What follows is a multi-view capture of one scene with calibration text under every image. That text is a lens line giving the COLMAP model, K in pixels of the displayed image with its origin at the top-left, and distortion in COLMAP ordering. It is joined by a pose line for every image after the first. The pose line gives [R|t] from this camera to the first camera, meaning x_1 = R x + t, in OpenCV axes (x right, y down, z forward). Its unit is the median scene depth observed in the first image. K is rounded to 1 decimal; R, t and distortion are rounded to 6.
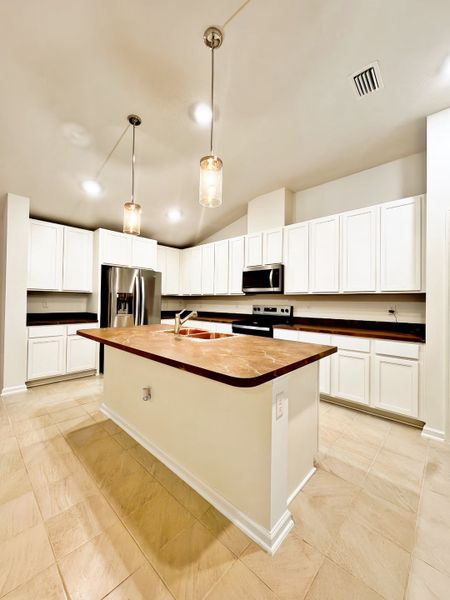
lens RADIAL K [[238.7, 0, 225.0], [0, 238.7, 300.0], [0, 0, 1]] dist [-0.001518, 0.000011]
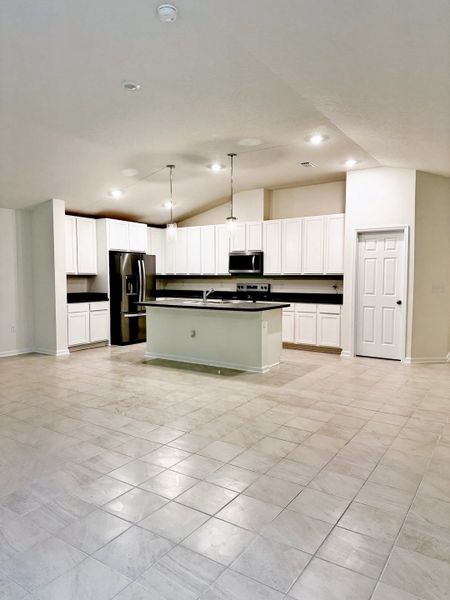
lens RADIAL K [[435.2, 0, 225.0], [0, 435.2, 300.0], [0, 0, 1]] dist [0.061573, -0.000220]
pose [[0.985252, -0.021778, 0.169719, -0.351076], [0.010509, 0.997696, 0.067019, -0.048317], [-0.170787, -0.064247, 0.983211, -1.259351]]
